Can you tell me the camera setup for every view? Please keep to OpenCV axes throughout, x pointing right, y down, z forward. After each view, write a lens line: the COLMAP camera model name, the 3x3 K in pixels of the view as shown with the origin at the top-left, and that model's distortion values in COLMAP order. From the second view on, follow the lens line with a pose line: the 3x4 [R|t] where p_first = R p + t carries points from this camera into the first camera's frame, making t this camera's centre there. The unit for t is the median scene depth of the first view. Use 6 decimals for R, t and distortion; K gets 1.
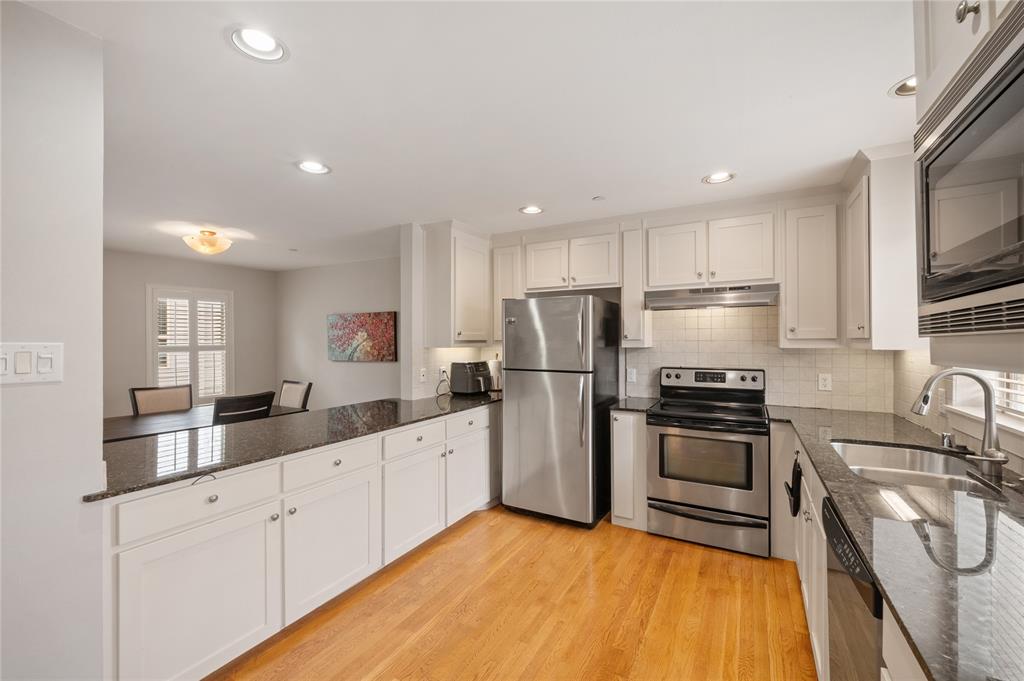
lens RADIAL K [[423.1, 0, 512.0], [0, 423.1, 340.5], [0, 0, 1]] dist [0.000825, -0.000154]
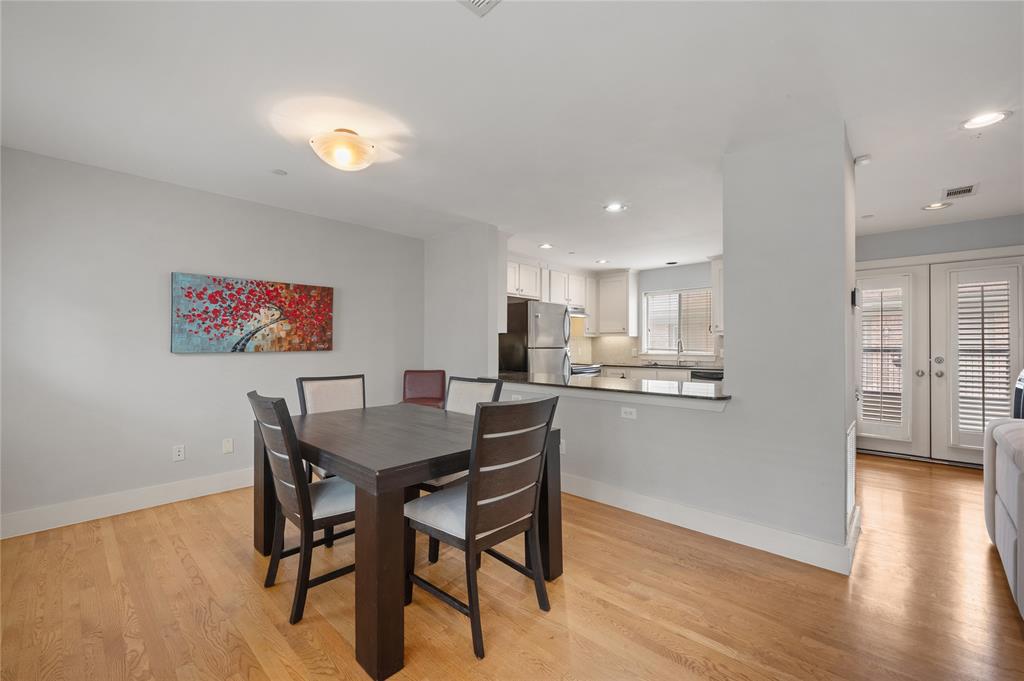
lens RADIAL K [[417.9, 0, 514.0], [0, 417.9, 344.5], [0, 0, 1]] dist [0.004249, -0.000311]
pose [[0.241373, 0.003596, 0.970426, -1.445711], [-0.002895, 0.999991, -0.002985, 0.060291], [-0.970428, -0.002089, 0.241382, 0.715670]]
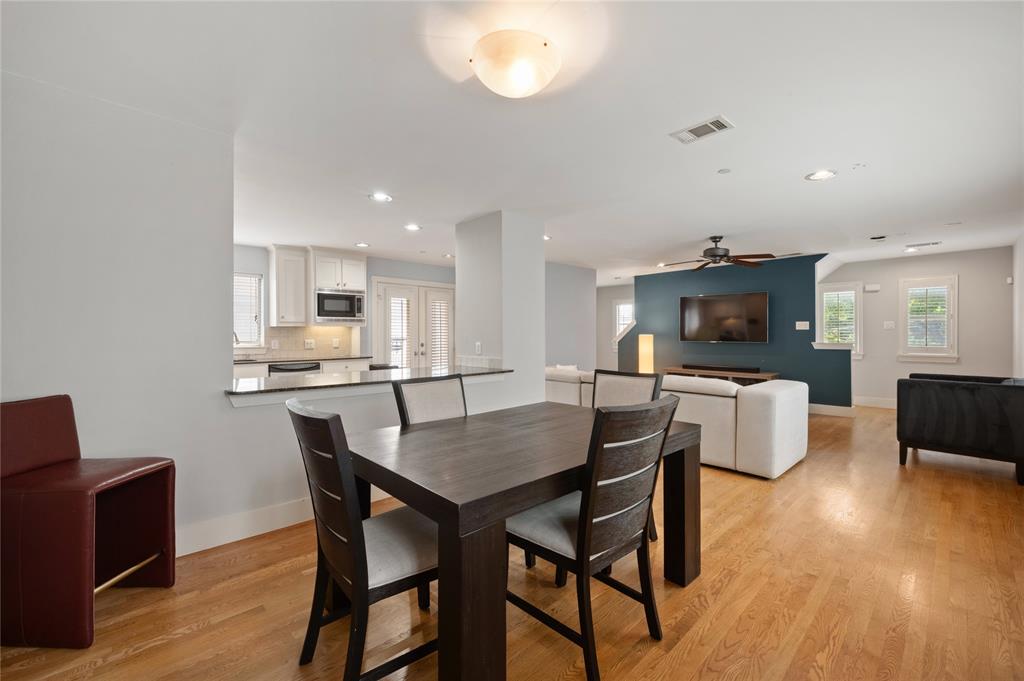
lens RADIAL K [[422.2, 0, 513.4], [0, 422.2, 333.0], [0, 0, 1]] dist [0.000667, -0.000190]
pose [[-0.953461, 0.003503, 0.301495, -0.985924], [0.001733, 0.999980, -0.006138, 0.053876], [-0.301510, -0.005330, -0.953448, 1.638397]]
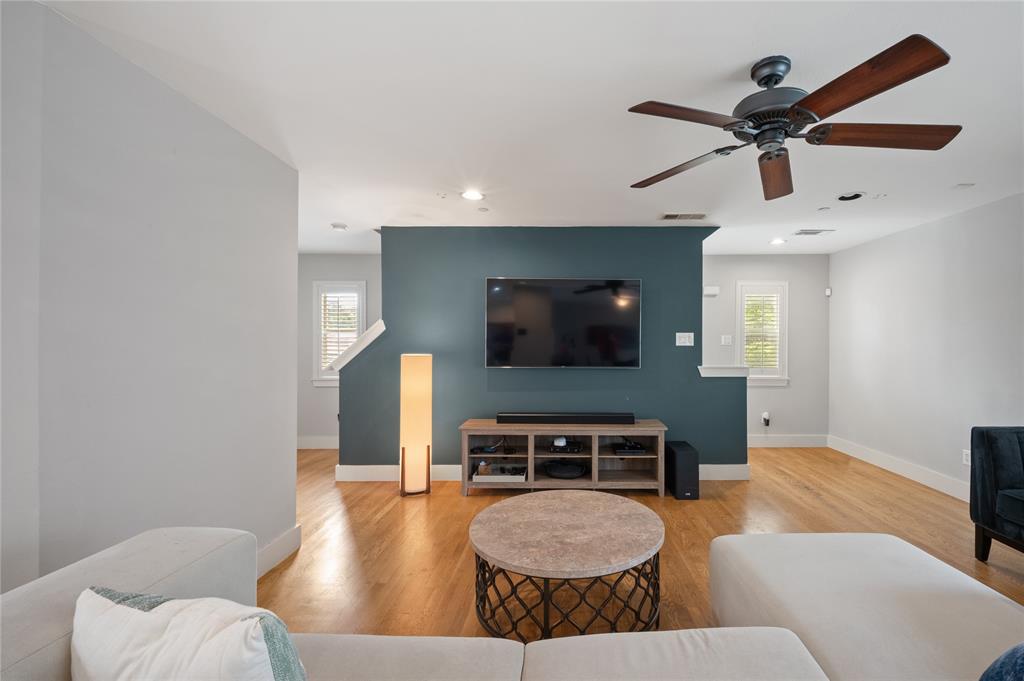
lens RADIAL K [[439.6, 0, 565.6], [0, 439.6, 345.4], [0, 0, 1]] dist [0.010965, -0.000104]
pose [[-0.869200, -0.000124, -0.494461, -0.757482], [0.001284, 0.999996, -0.002509, 0.030440], [0.494459, -0.002815, -0.869196, 0.309689]]
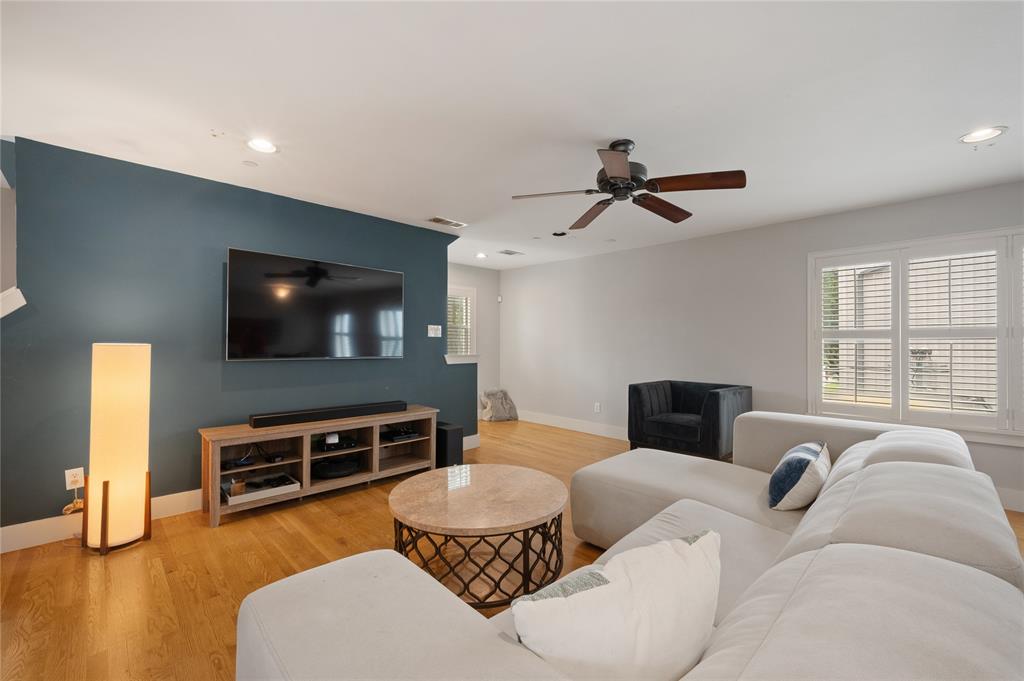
lens RADIAL K [[417.9, 0, 514.0], [0, 417.9, 344.5], [0, 0, 1]] dist [0.004249, -0.000311]
pose [[-0.283784, 0.000764, -0.958888, -0.469396], [0.002082, 0.999998, 0.000180, 0.052622], [0.958886, -0.001945, -0.283785, 0.010432]]
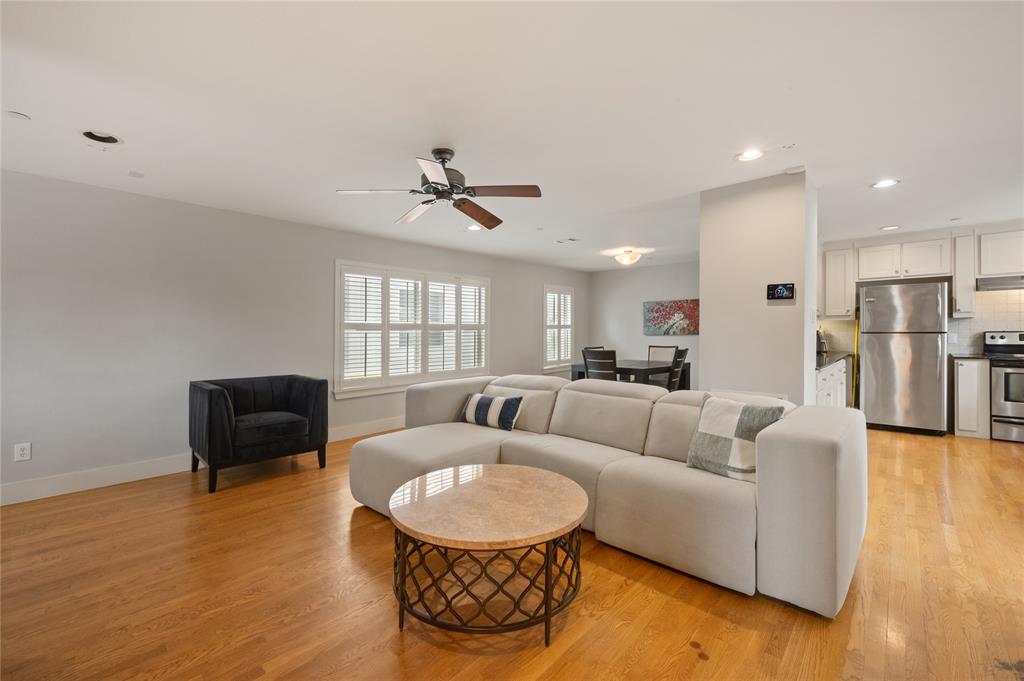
lens RADIAL K [[429.1, 0, 508.9], [0, 429.1, 336.1], [0, 0, 1]] dist [-0.000667, -0.000146]
pose [[0.972478, -0.005146, -0.232937, -0.899891], [0.008189, 0.999893, 0.012095, 0.050362], [0.232850, -0.013670, 0.972417, -0.798222]]
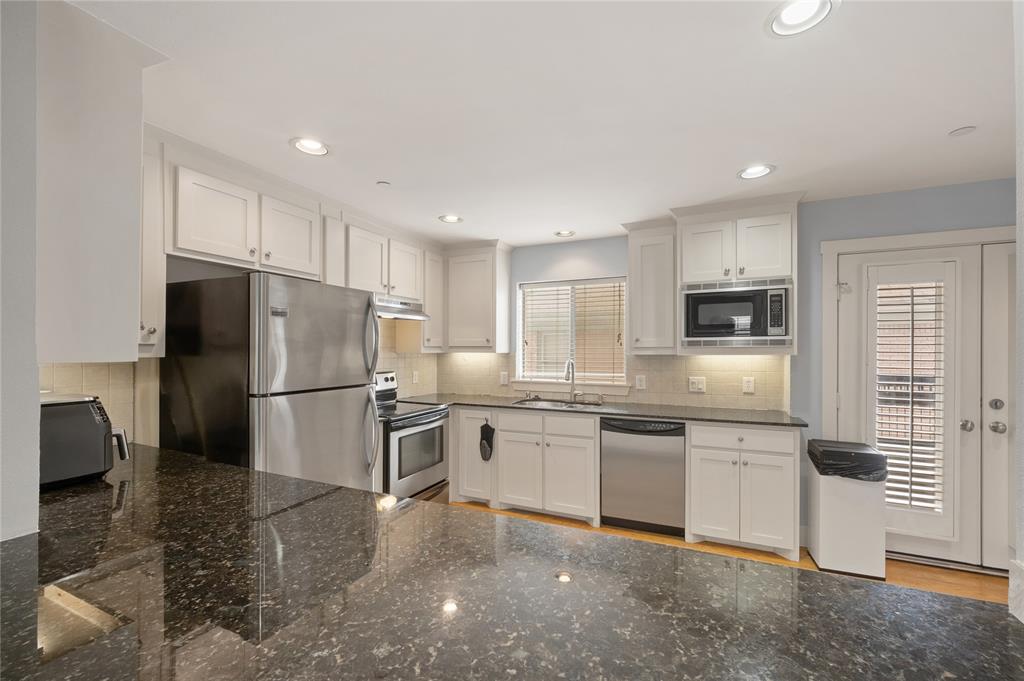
lens RADIAL K [[421.5, 0, 514.0], [0, 421.5, 349.1], [0, 0, 1]] dist [-0.000656, -0.000243]
pose [[-0.082300, 0.001983, 0.996606, -0.610325], [-0.003991, 0.999989, -0.002319, 0.006070], [-0.996600, -0.004168, -0.082291, 0.713472]]
